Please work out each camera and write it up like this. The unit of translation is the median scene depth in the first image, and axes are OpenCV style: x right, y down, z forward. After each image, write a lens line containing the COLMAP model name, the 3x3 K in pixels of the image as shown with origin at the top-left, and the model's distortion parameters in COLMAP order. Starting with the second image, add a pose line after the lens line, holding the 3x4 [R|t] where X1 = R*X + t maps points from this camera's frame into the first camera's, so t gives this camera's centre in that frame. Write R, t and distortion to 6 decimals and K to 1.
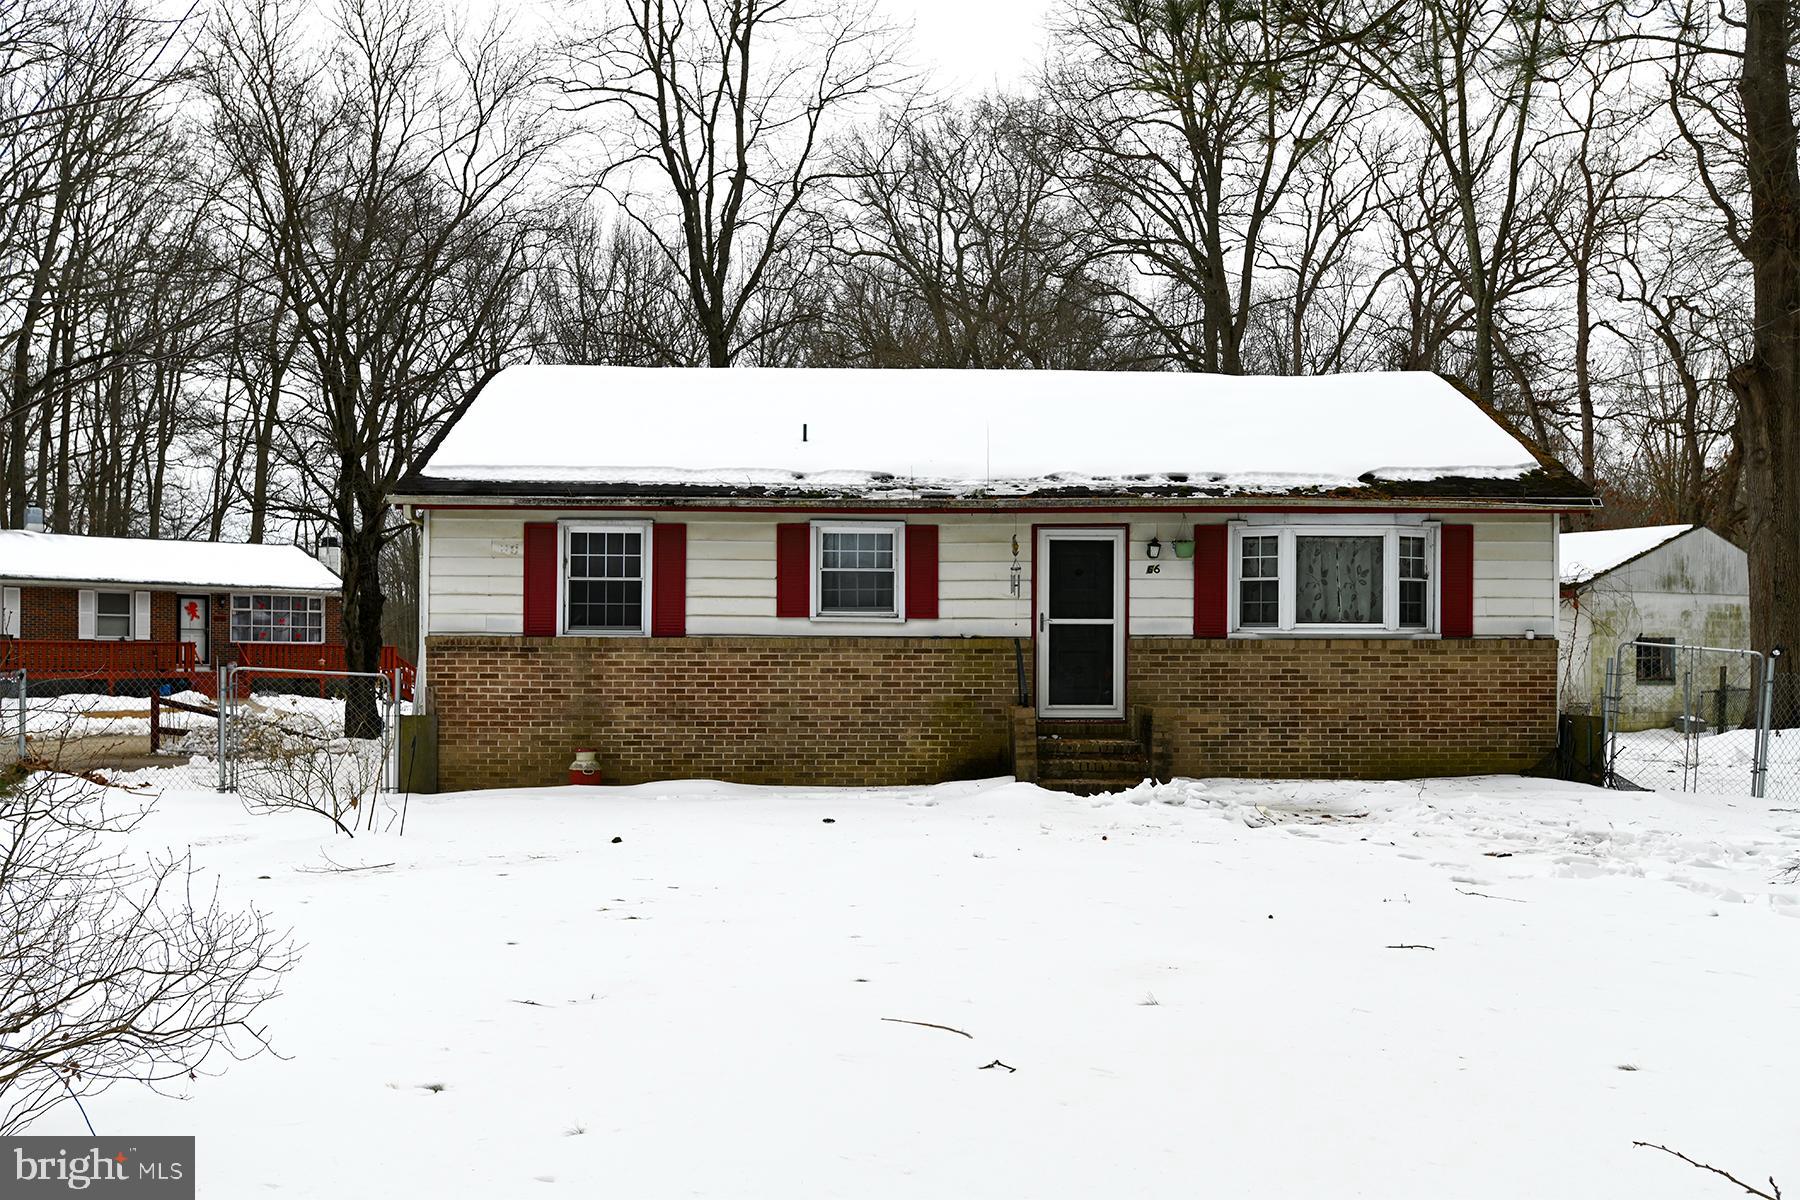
lens RADIAL K [[1663.9, 0, 900.1], [0, 1663.9, 650.4], [0, 0, 1]] dist [0.010166, 0.005616]
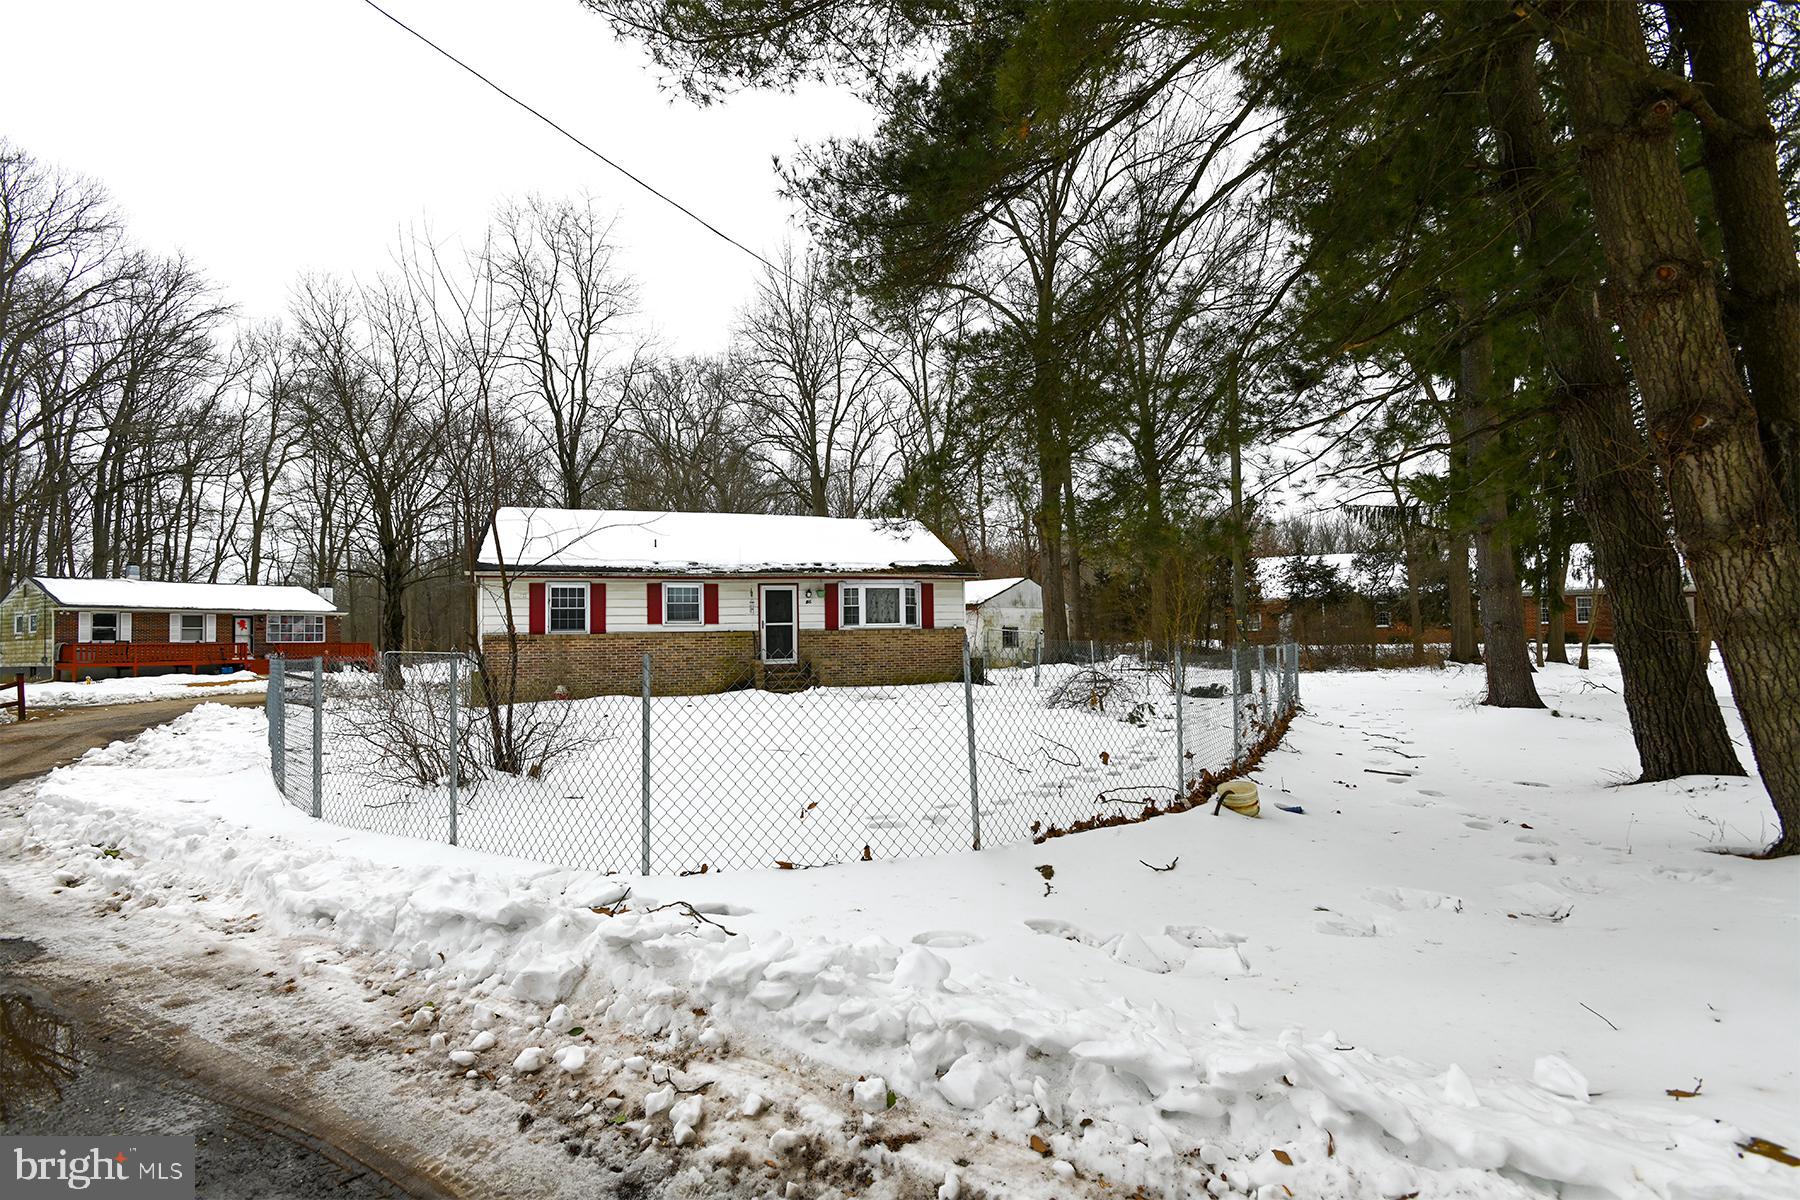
lens RADIAL K [[855.8, 0, 901.7], [0, 855.8, 577.7], [0, 0, 1]] dist [-0.011200, -0.000570]
pose [[0.957701, 0.000574, 0.287765, -0.075948], [0.019656, 0.997532, -0.067404, 0.002634], [-0.287093, 0.070209, 0.955326, -0.230226]]
